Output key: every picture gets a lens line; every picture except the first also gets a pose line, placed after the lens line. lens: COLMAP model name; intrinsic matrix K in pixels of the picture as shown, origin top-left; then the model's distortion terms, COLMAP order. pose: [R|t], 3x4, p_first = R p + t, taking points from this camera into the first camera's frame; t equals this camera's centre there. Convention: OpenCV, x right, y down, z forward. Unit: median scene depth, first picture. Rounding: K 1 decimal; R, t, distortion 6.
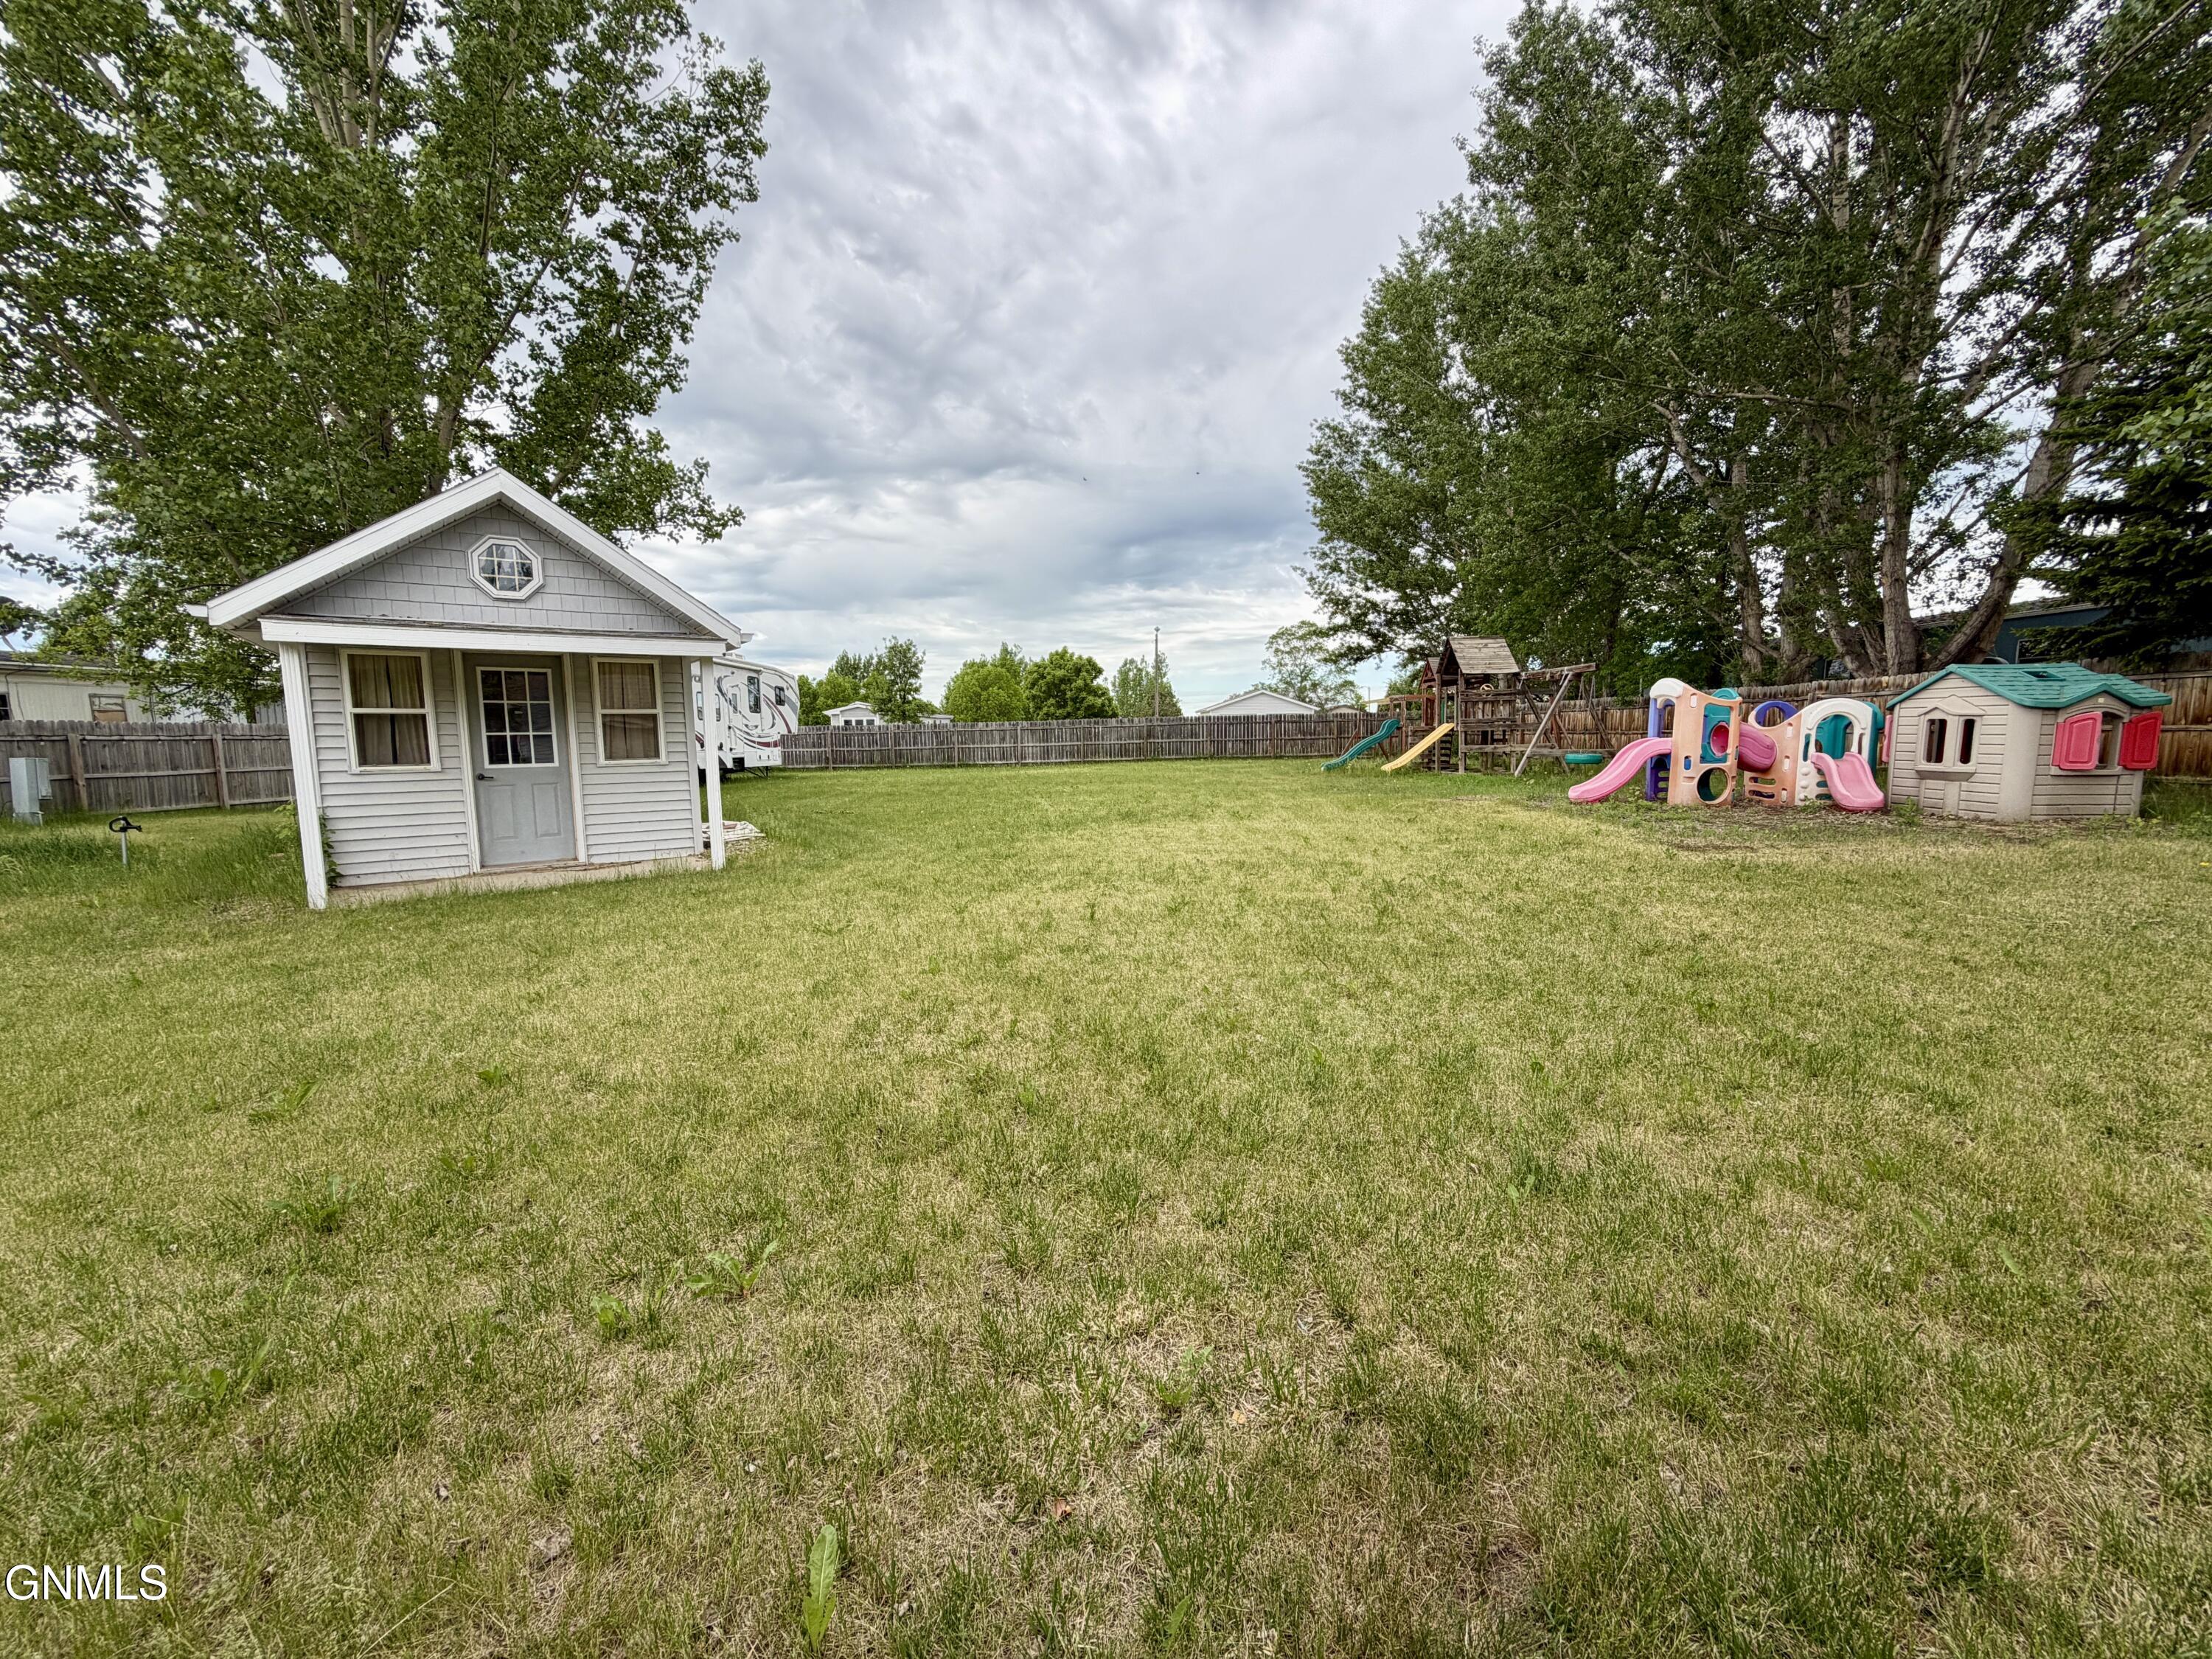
lens RADIAL K [[883.3, 0, 1106.0], [0, 883.3, 829.5], [0, 0, 1]] dist [-0.000874, 0.000787]
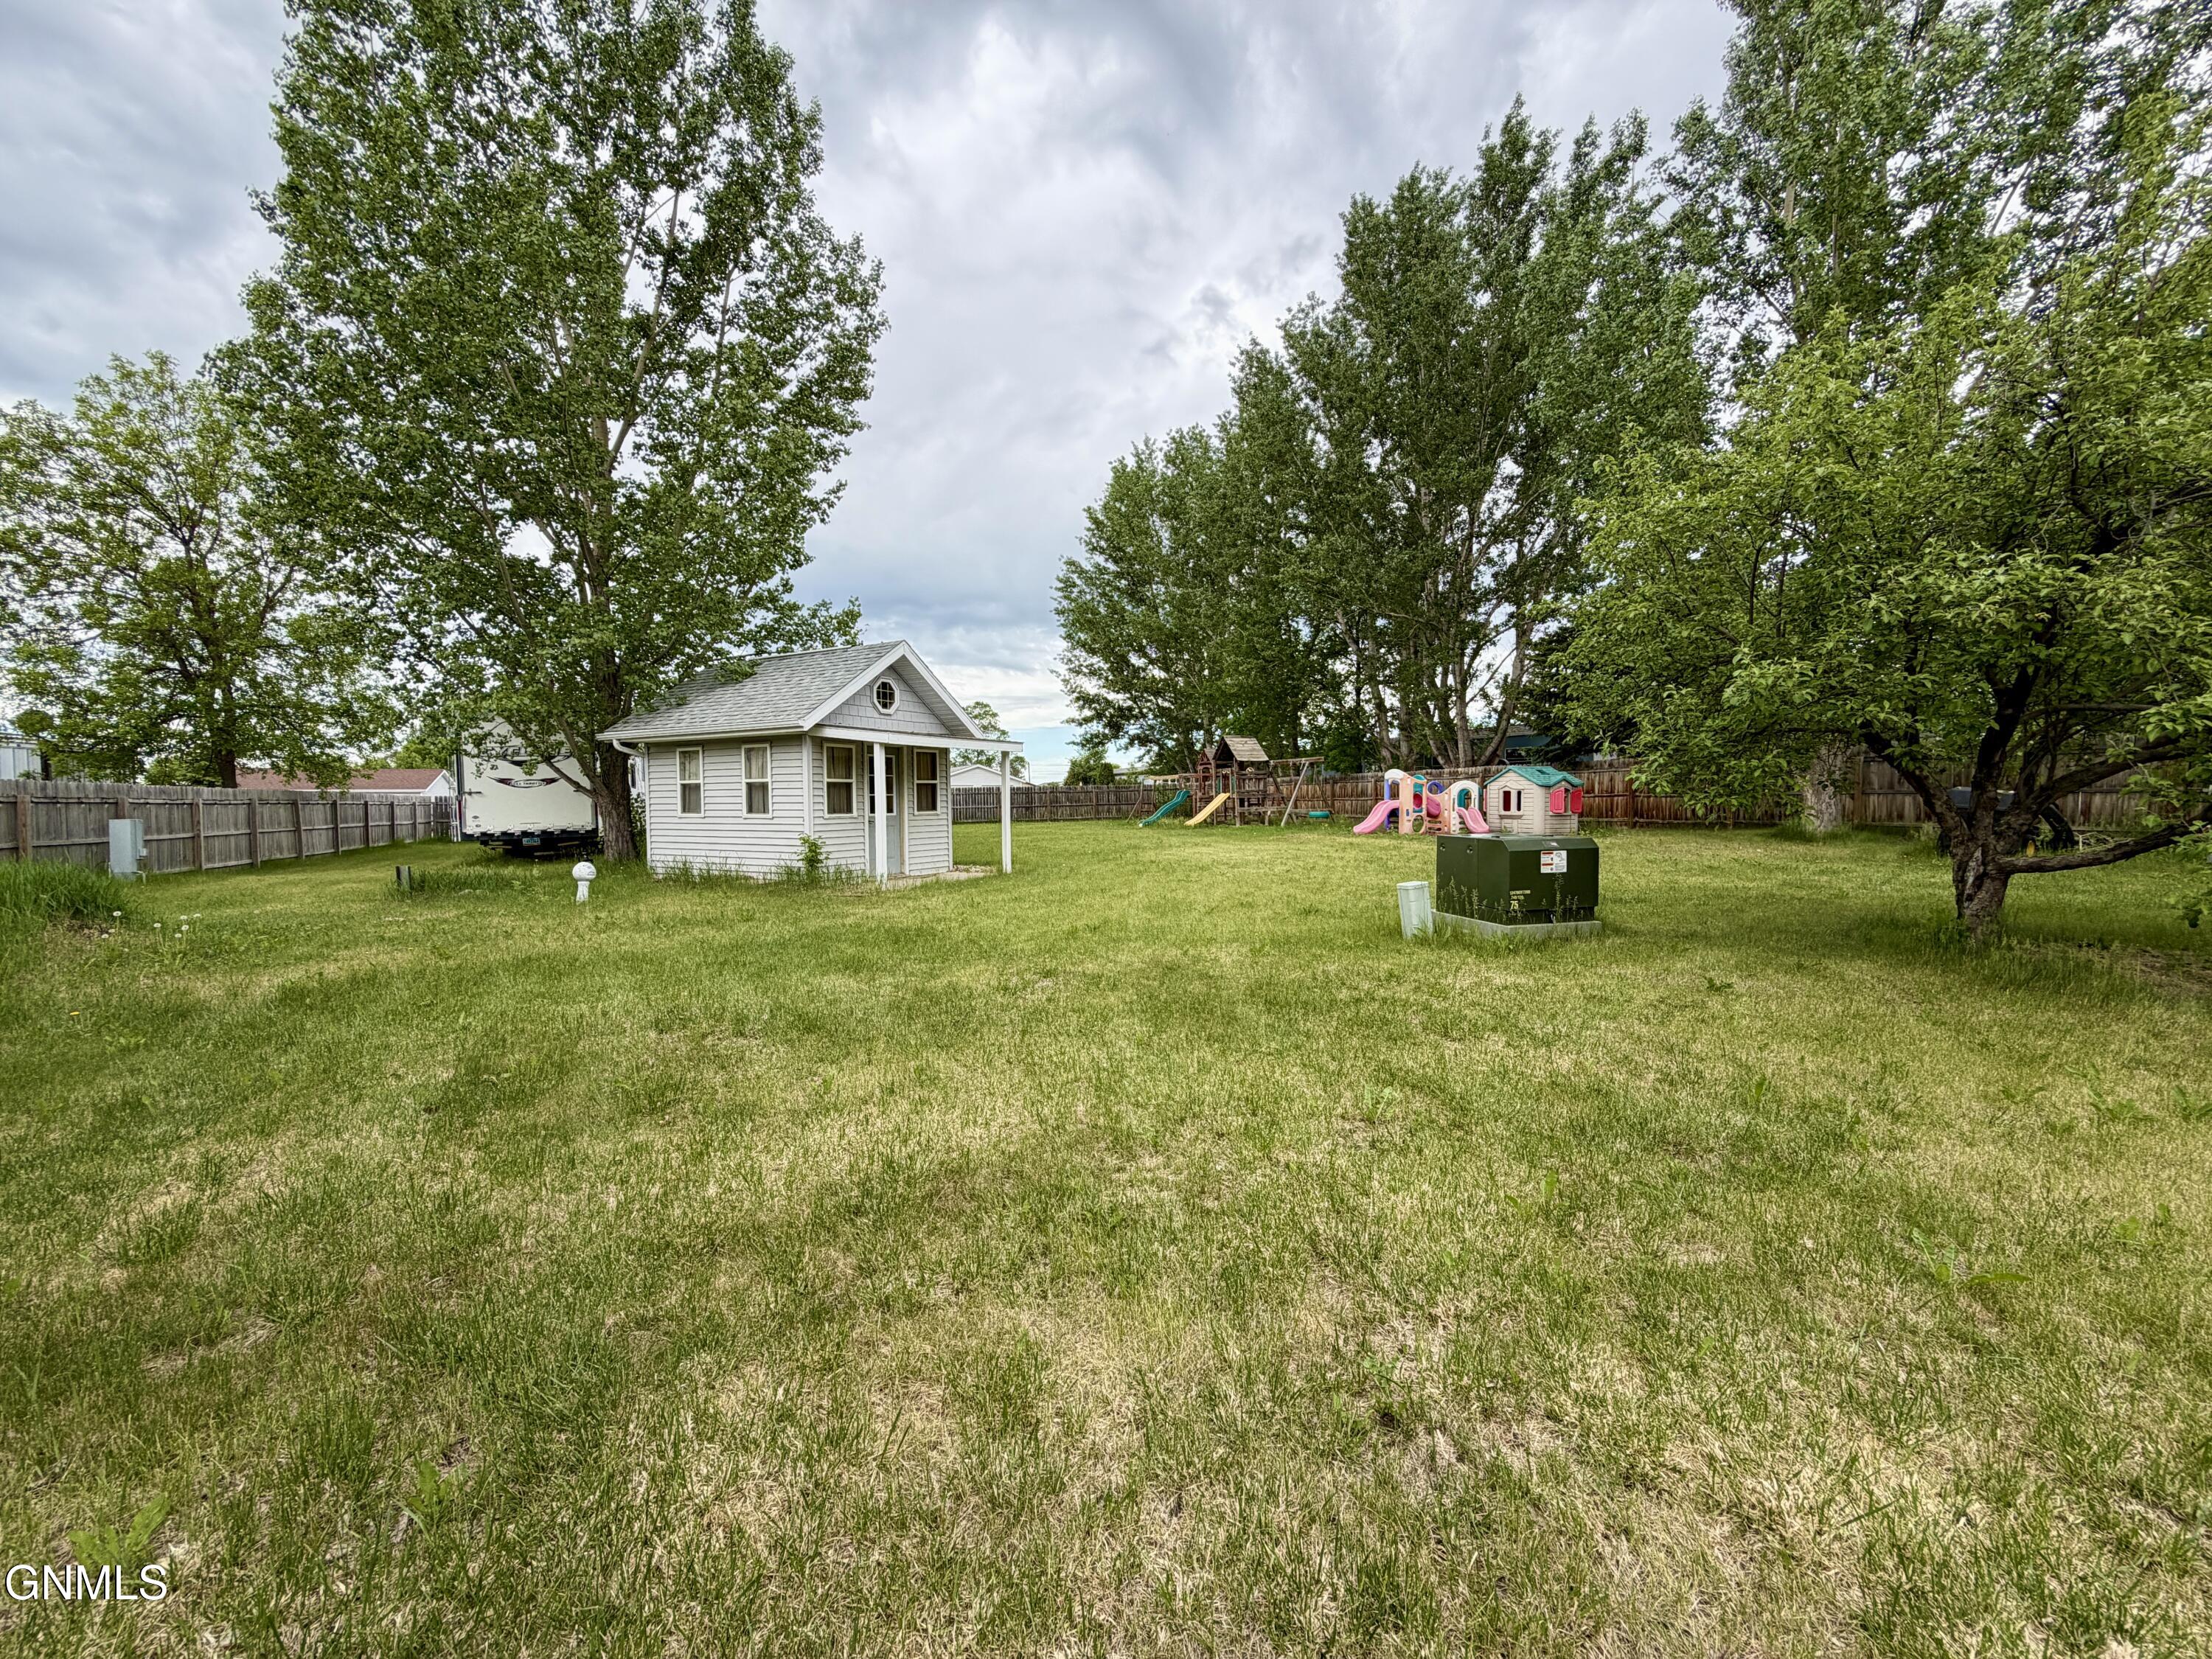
lens RADIAL K [[883.3, 0, 1106.0], [0, 883.3, 829.5], [0, 0, 1]] dist [-0.000874, 0.000787]
pose [[0.913791, -0.012577, 0.405991, -0.814014], [0.045354, 0.996430, -0.071212, 0.076696], [-0.403645, 0.083486, 0.911098, -0.549736]]
